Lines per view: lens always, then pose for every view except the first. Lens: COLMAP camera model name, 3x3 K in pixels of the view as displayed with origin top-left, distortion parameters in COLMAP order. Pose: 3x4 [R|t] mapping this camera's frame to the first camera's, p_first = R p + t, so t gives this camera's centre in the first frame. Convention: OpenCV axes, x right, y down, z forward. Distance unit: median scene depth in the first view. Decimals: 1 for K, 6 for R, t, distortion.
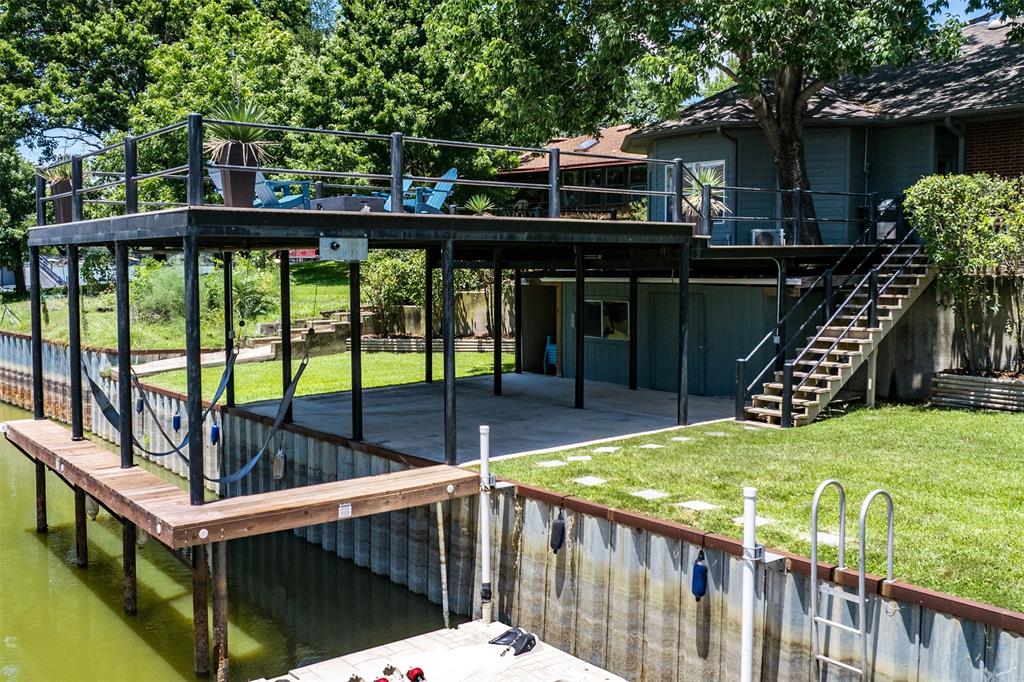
lens RADIAL K [[936.4, 0, 450.2], [0, 936.4, 317.2], [0, 0, 1]] dist [-0.003302, -0.006702]
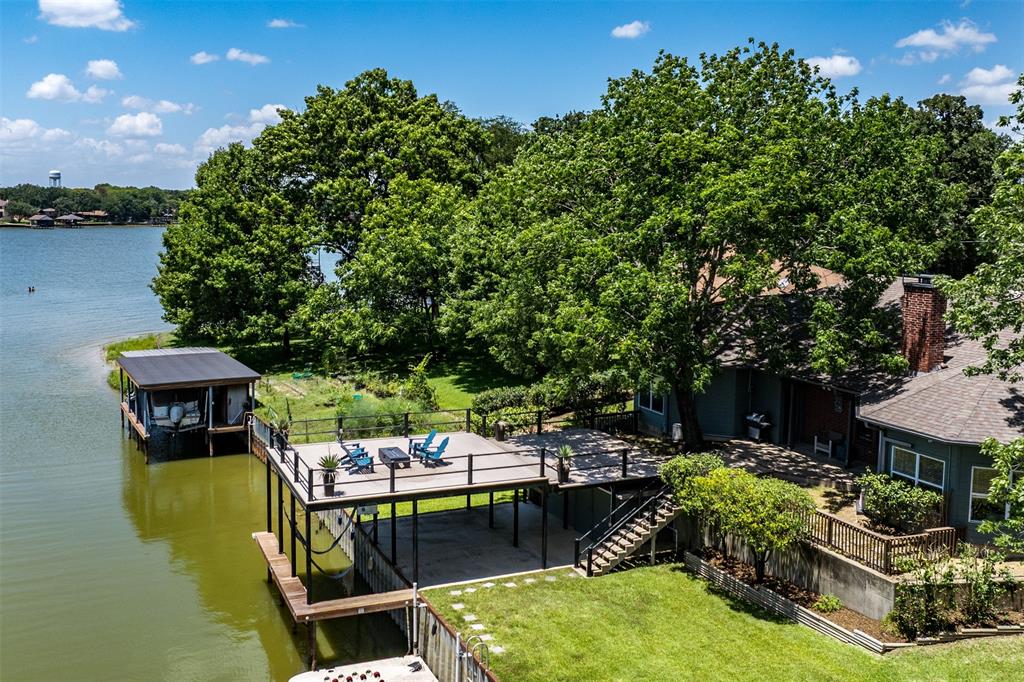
lens RADIAL K [[937.4, 0, 469.1], [0, 937.4, 308.7], [0, 0, 1]] dist [-0.008364, -0.014492]
pose [[0.968503, 0.036710, -0.246282, 0.575839], [-0.026199, 0.998606, 0.045822, -0.557299], [0.247620, -0.037927, 0.968114, -1.058158]]
